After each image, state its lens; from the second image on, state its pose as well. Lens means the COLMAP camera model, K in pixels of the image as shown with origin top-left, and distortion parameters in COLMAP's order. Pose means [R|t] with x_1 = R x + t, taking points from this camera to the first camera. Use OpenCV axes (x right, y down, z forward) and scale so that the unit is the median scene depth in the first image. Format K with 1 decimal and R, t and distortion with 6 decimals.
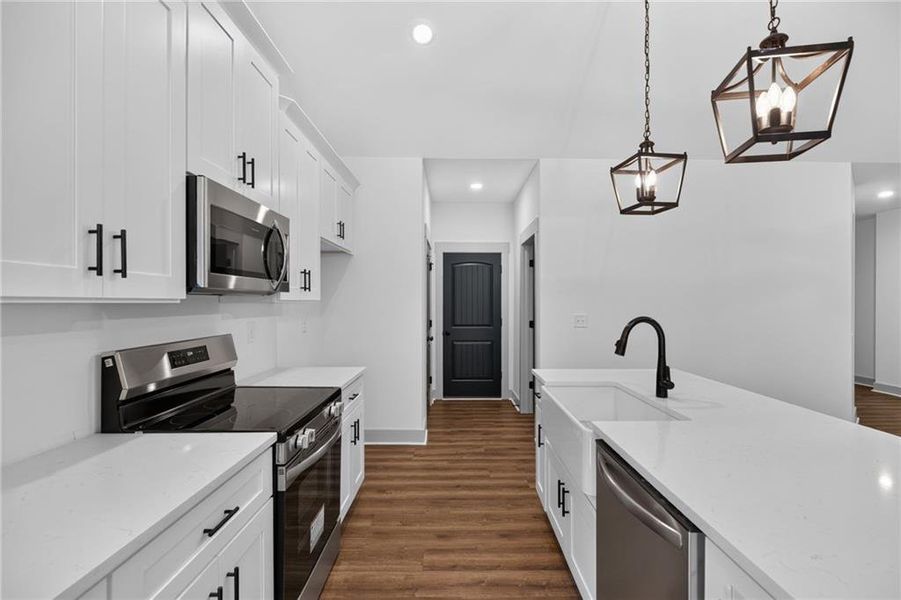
lens RADIAL K [[415.4, 0, 455.9], [0, 415.4, 298.0], [0, 0, 1]] dist [0.000332, -0.001683]
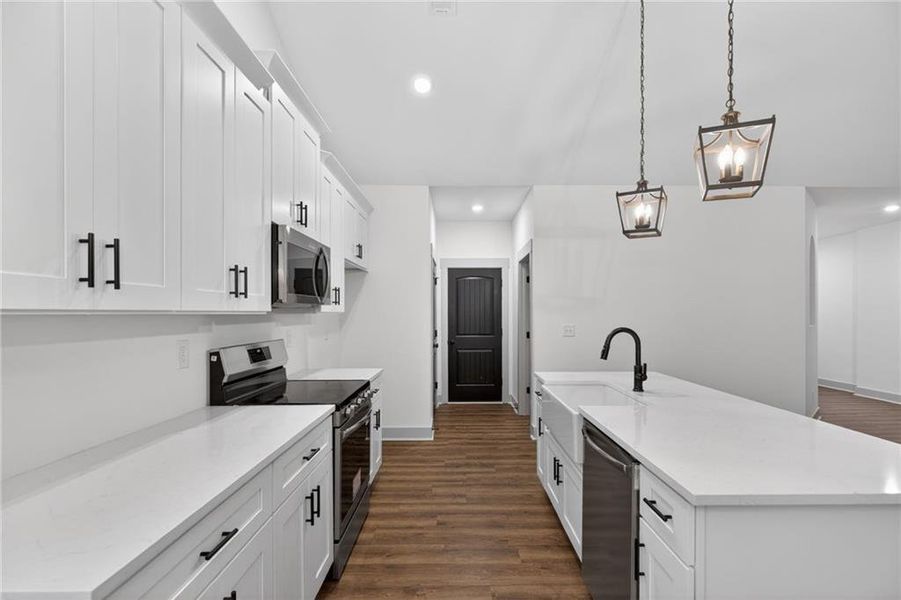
lens RADIAL K [[431.3, 0, 445.5], [0, 431.3, 322.8], [0, 0, 1]] dist [0.019265, 0.001059]
pose [[0.999459, -0.001887, -0.032845, 0.001263], [0.002930, 0.999492, 0.031732, -0.002895], [0.032768, -0.031811, 0.998957, -0.303621]]
